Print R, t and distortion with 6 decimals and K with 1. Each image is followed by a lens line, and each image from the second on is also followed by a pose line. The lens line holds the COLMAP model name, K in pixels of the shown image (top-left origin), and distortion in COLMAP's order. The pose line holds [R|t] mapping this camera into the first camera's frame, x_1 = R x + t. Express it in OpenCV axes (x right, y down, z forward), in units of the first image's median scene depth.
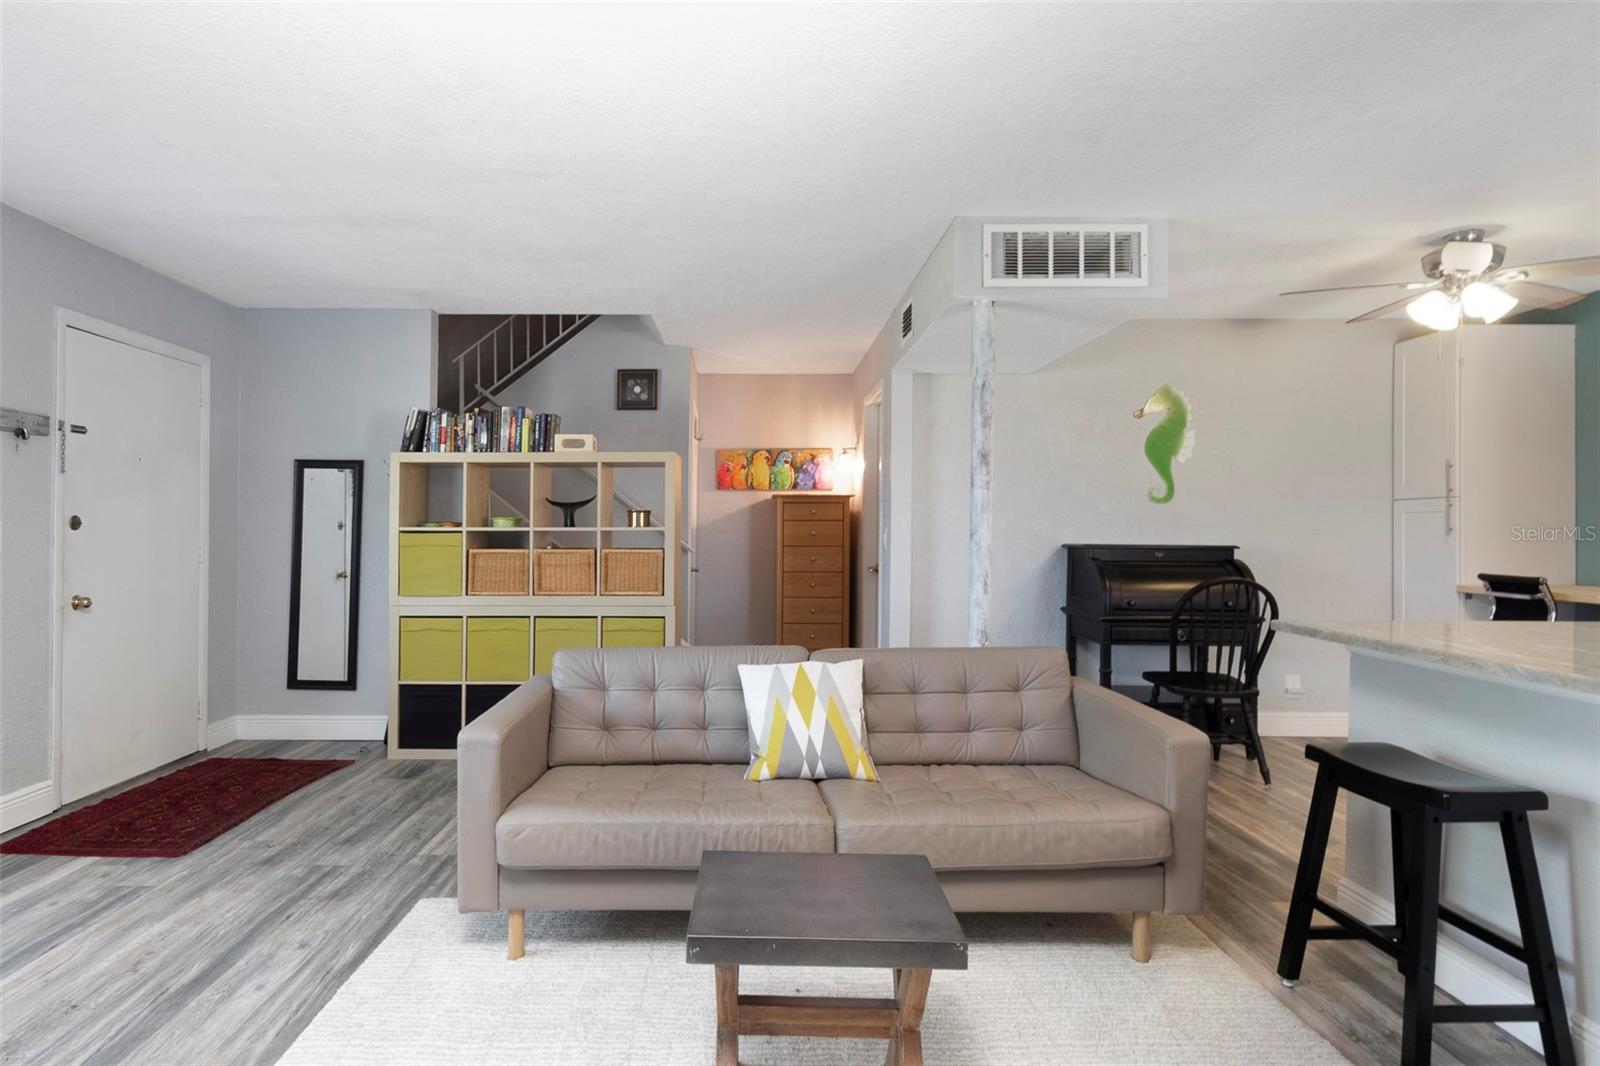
lens RADIAL K [[872.0, 0, 751.5], [0, 872.0, 538.5], [0, 0, 1]] dist [-0.001694, 0.001262]
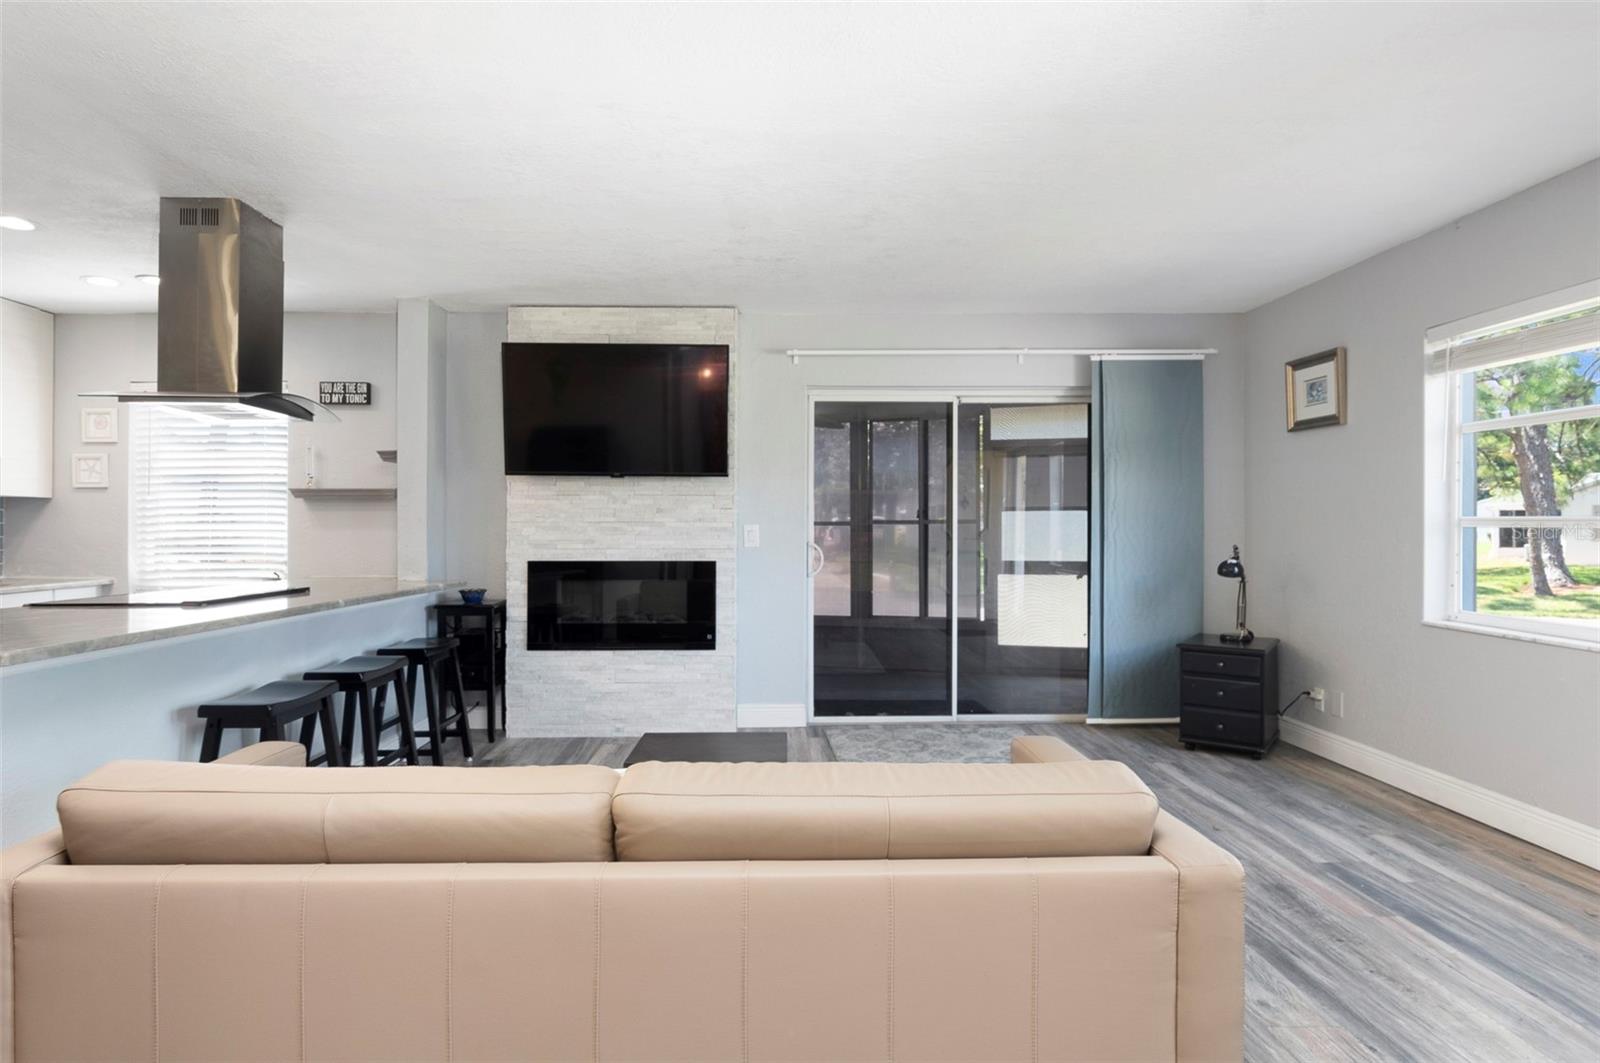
lens RADIAL K [[865.7, 0, 777.7], [0, 865.7, 529.3], [0, 0, 1]] dist [-0.005627, -0.002146]
pose [[-0.999981, -0.000720, -0.006088, -0.016582], [-0.000770, 0.999967, 0.008136, -0.007531], [0.006082, 0.008141, -0.999948, 1.210350]]
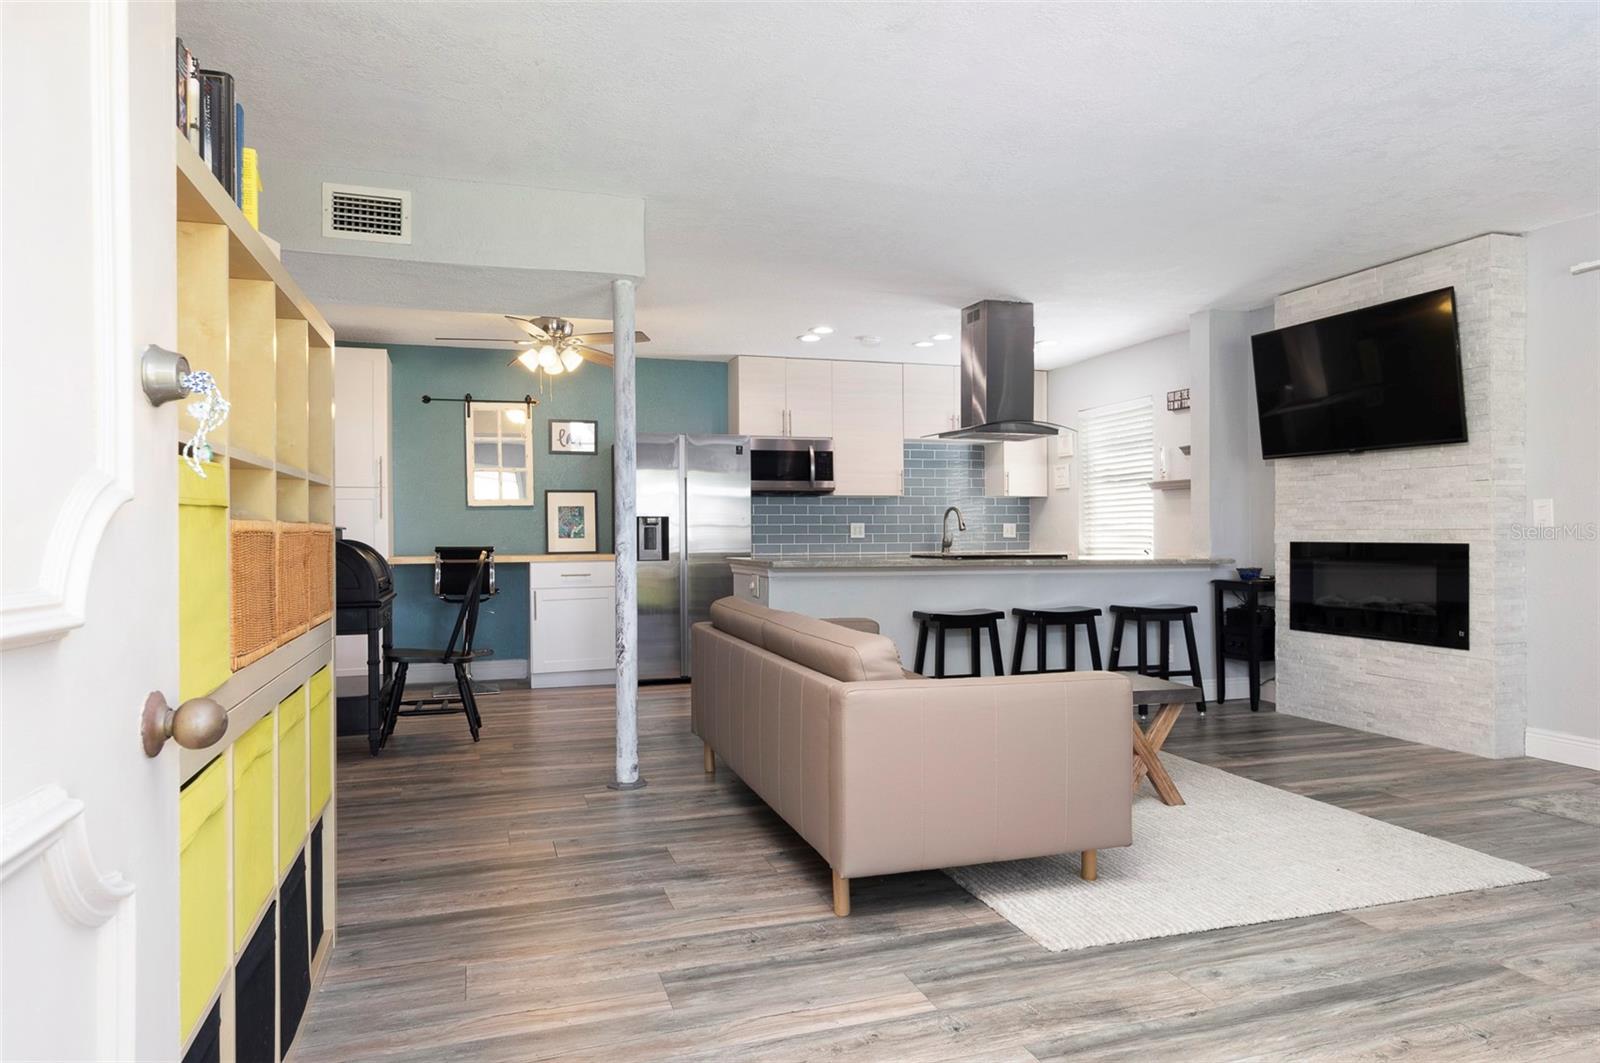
lens RADIAL K [[965.6, 0, 779.9], [0, 965.6, 538.2], [0, 0, 1]] dist [0.002596, 0.001292]
pose [[-0.294139, -0.005666, 0.955746, -0.836259], [0.011625, 0.999887, 0.009505, 0.022175], [-0.955692, 0.013906, -0.294040, 1.091450]]
